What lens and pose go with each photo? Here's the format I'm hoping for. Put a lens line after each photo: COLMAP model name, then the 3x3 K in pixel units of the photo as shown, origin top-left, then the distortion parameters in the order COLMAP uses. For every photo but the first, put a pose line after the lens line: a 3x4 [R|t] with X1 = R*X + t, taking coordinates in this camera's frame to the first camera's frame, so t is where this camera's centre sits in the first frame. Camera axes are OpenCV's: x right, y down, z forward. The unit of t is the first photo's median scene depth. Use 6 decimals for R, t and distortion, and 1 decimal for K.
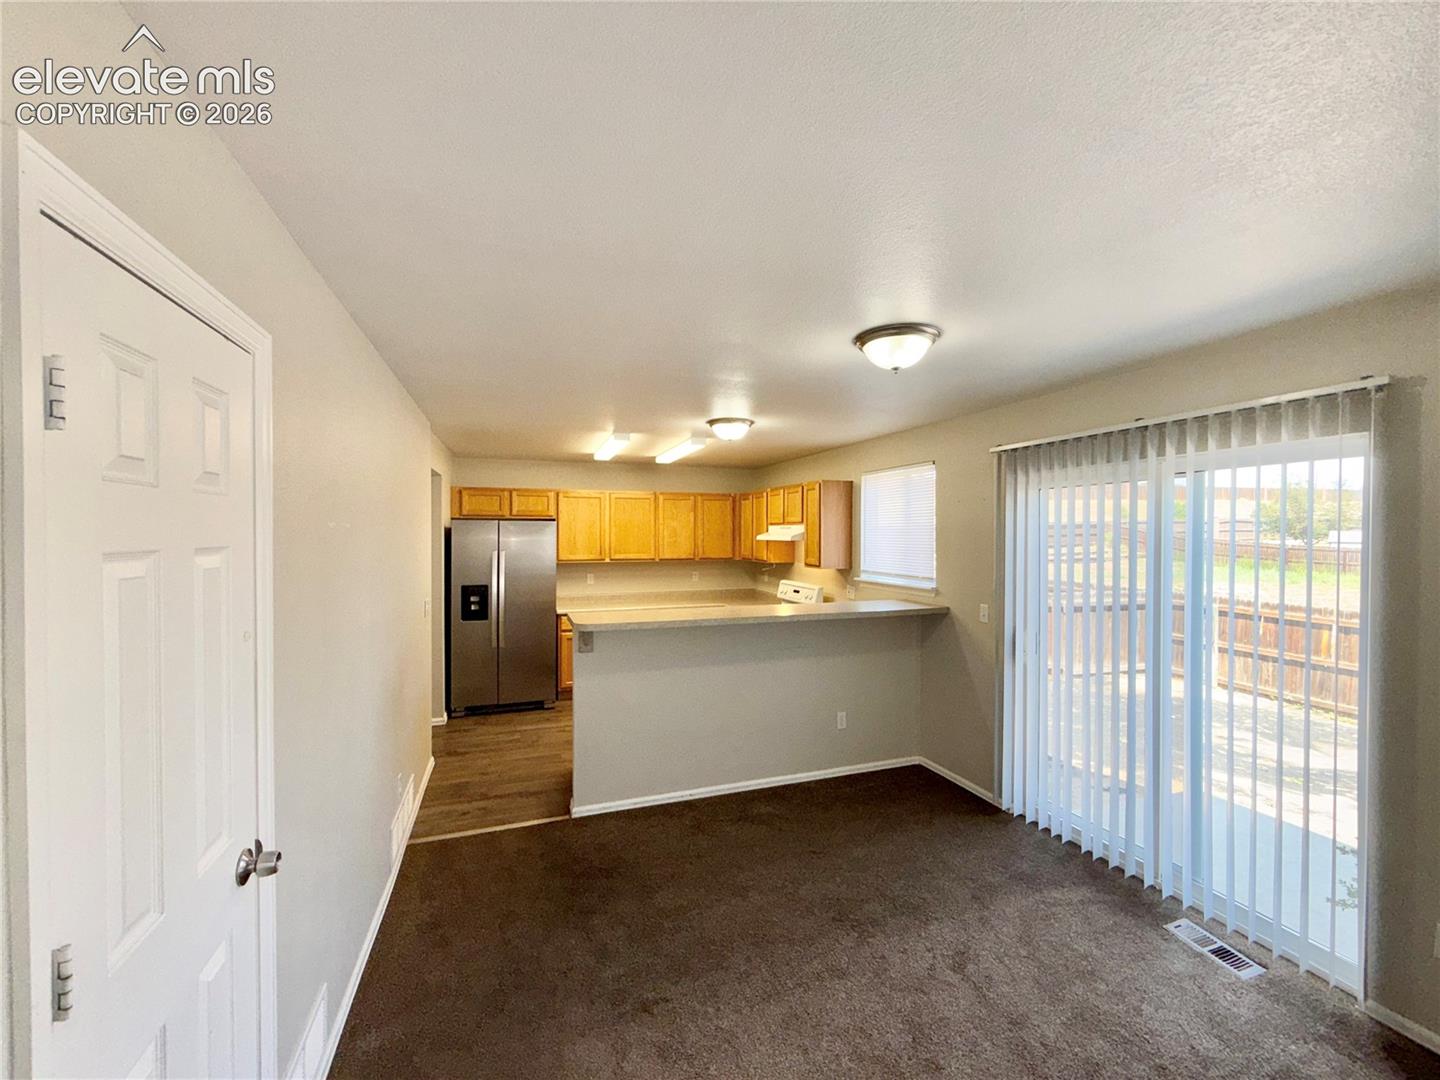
lens RADIAL K [[567.5, 0, 720.0], [0, 567.5, 540.0], [0, 0, 1]] dist [-0.001064, 0.000014]
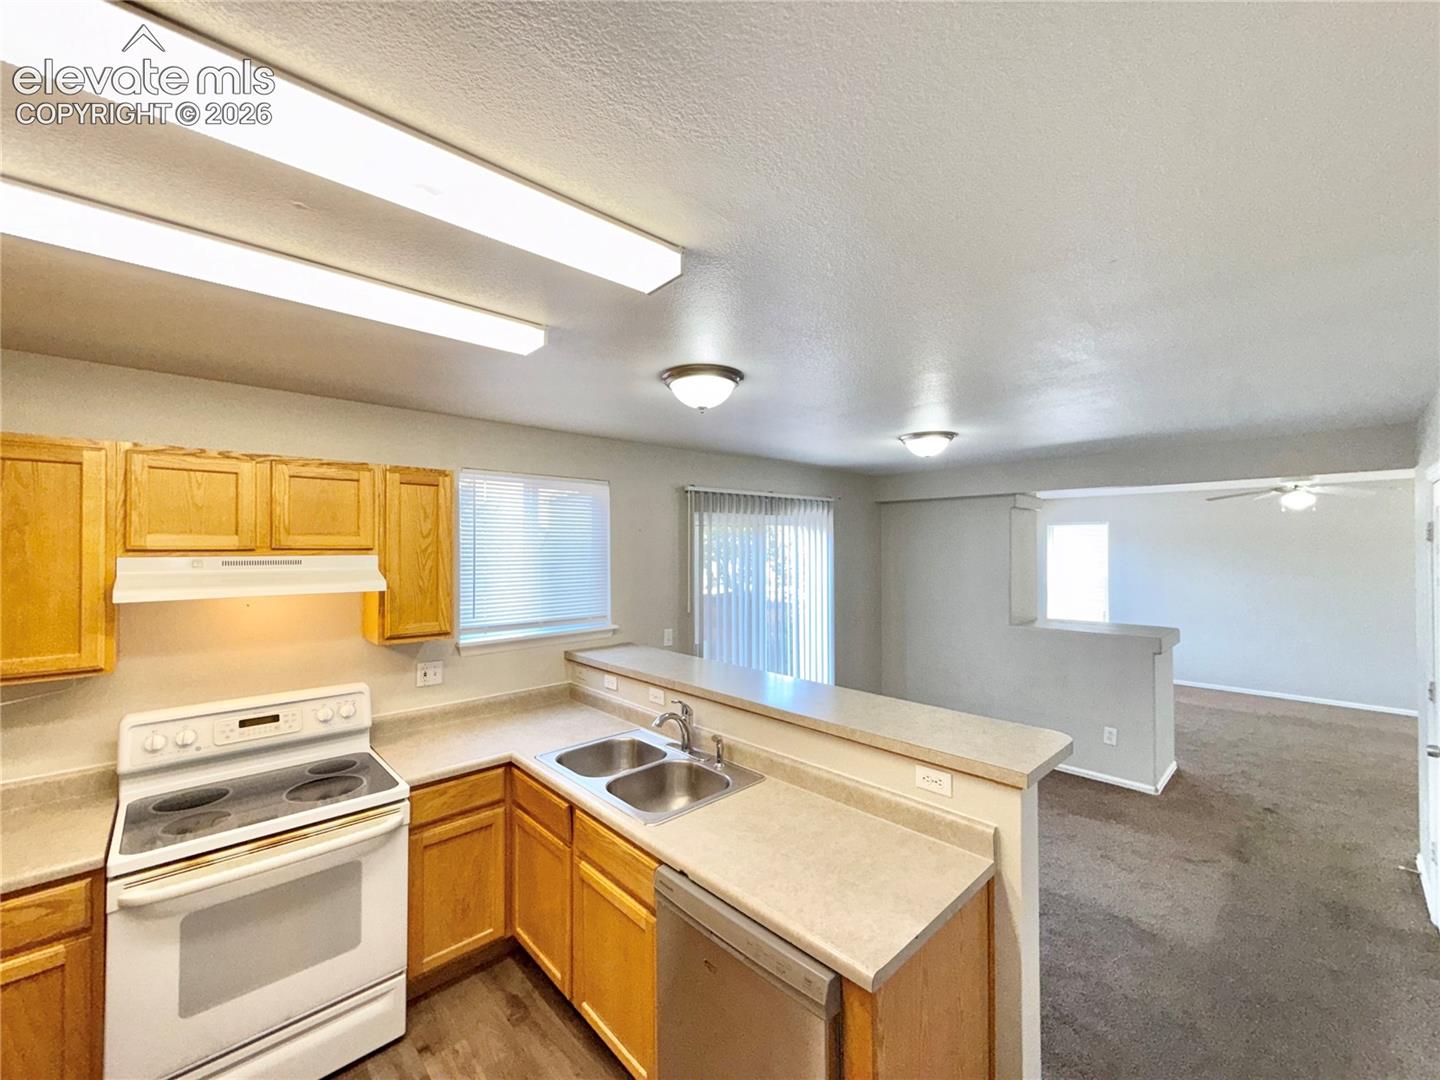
lens RADIAL K [[567.5, 0, 720.0], [0, 567.5, 540.0], [0, 0, 1]] dist [-0.001064, 0.000014]
pose [[-0.394892, 0.022282, 0.918457, -0.473336], [0.017507, 0.999707, -0.016726, -0.028660], [-0.918561, 0.009475, -0.395166, 1.182718]]
